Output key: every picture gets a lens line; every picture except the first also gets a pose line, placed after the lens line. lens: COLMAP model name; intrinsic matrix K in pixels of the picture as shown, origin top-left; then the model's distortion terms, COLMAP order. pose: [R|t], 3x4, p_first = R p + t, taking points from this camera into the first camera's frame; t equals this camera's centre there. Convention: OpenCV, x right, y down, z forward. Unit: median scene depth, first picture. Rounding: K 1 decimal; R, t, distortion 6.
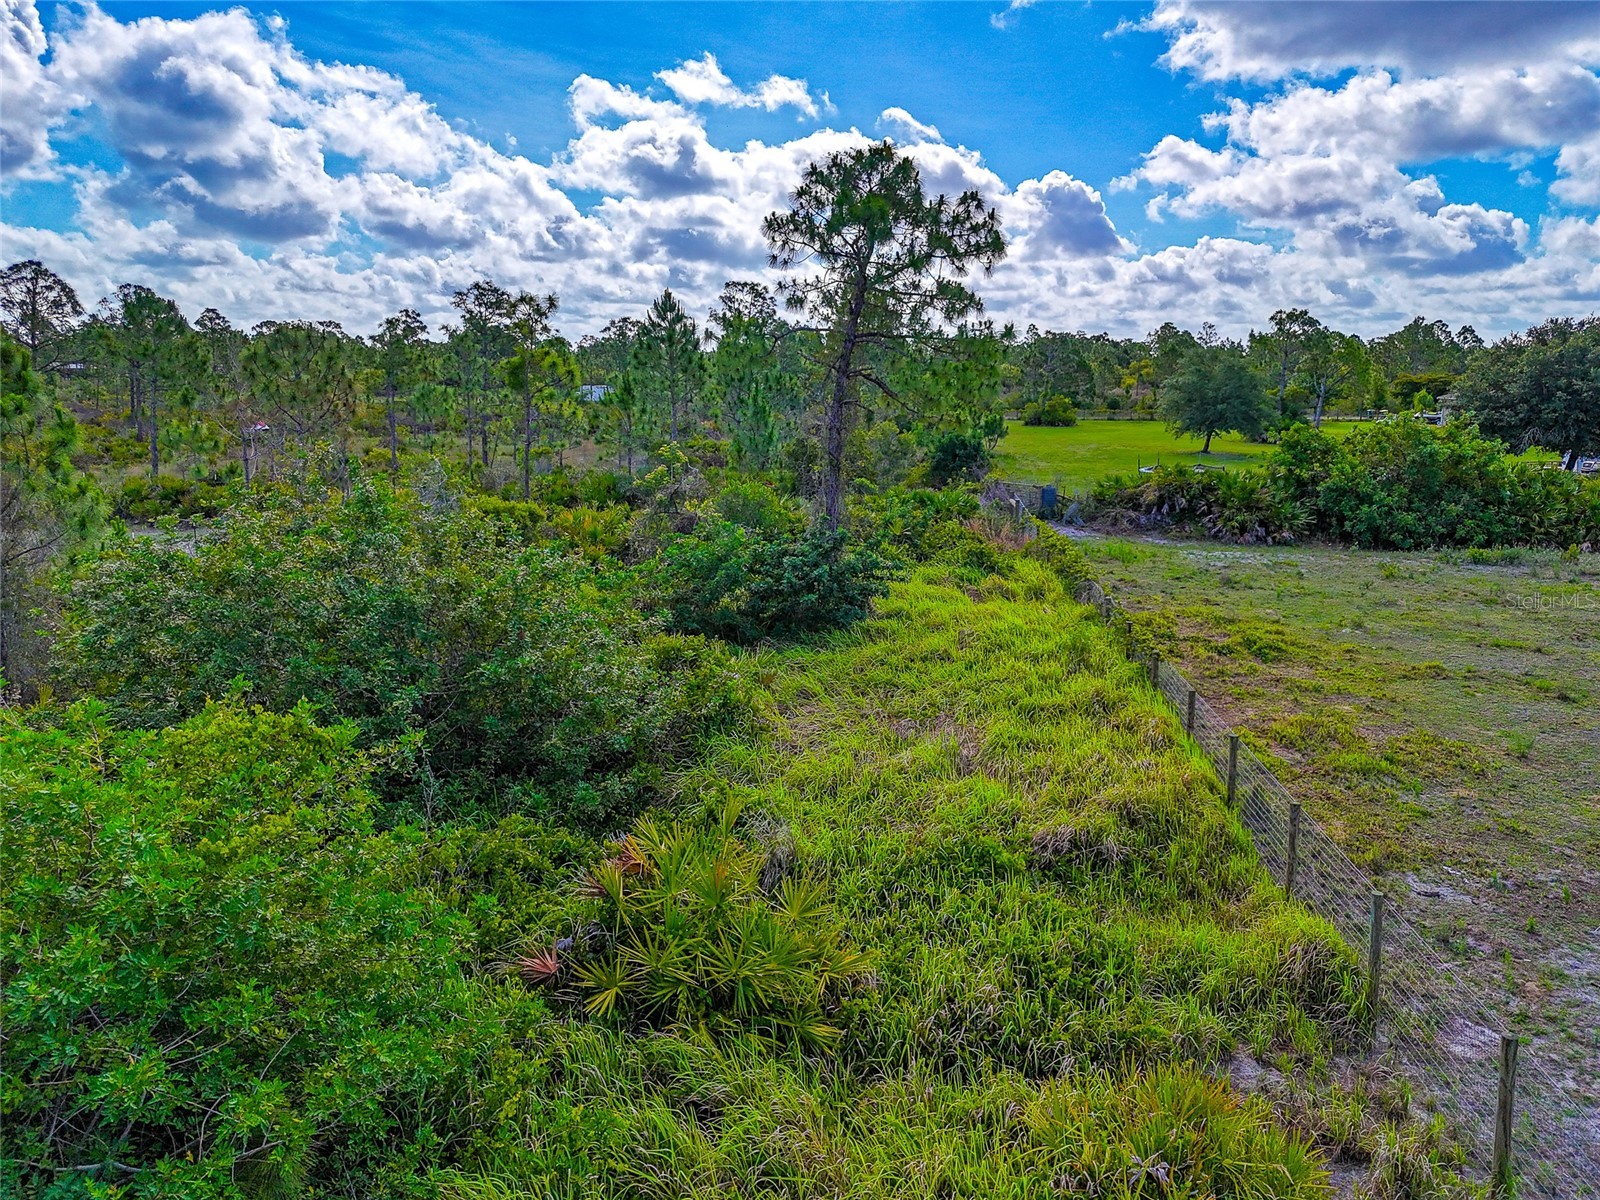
lens RADIAL K [[1179.2, 0, 797.5], [0, 1179.2, 626.6], [0, 0, 1]] dist [0.072955, -0.061715]
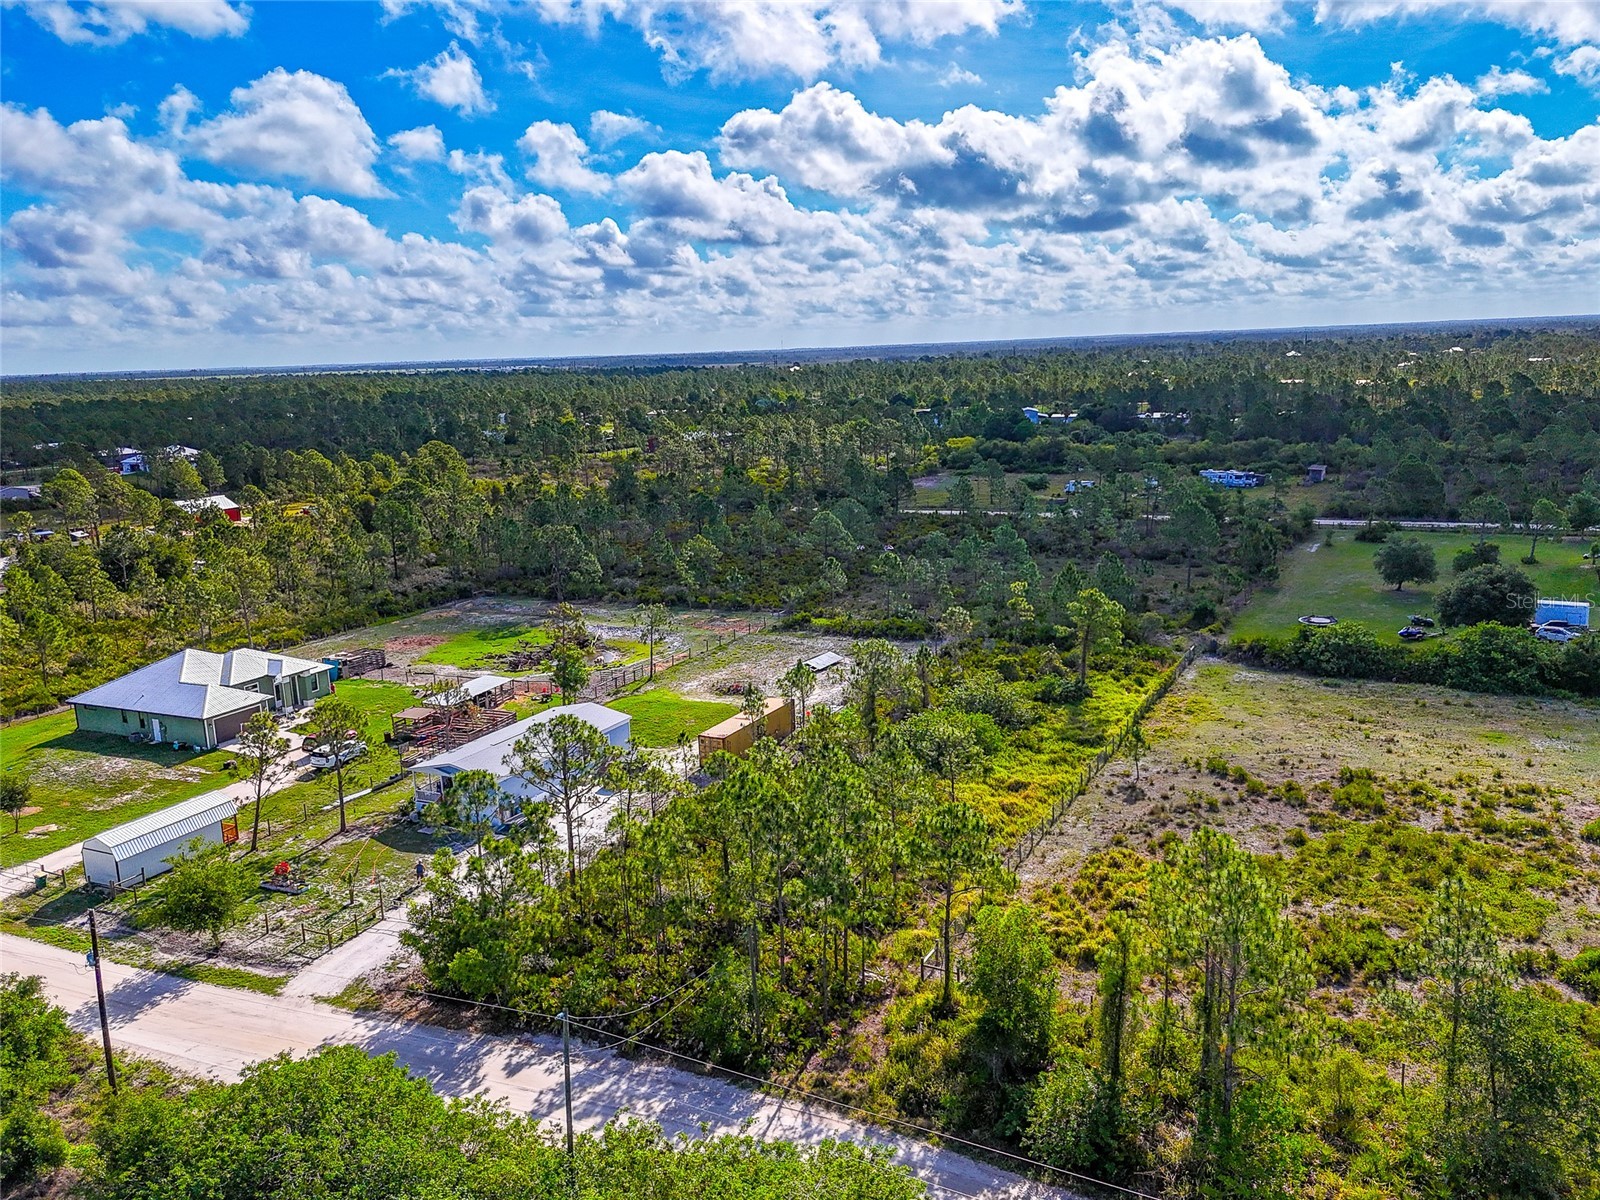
lens RADIAL K [[1259.5, 0, 835.7], [0, 1259.5, 621.5], [0, 0, 1]] dist [0.073700, -0.069205]
pose [[0.928315, 0.040913, -0.369538, 0.551598], [-0.038628, 0.999161, 0.013586, -0.192946], [0.369784, 0.001663, 0.929116, -2.238807]]
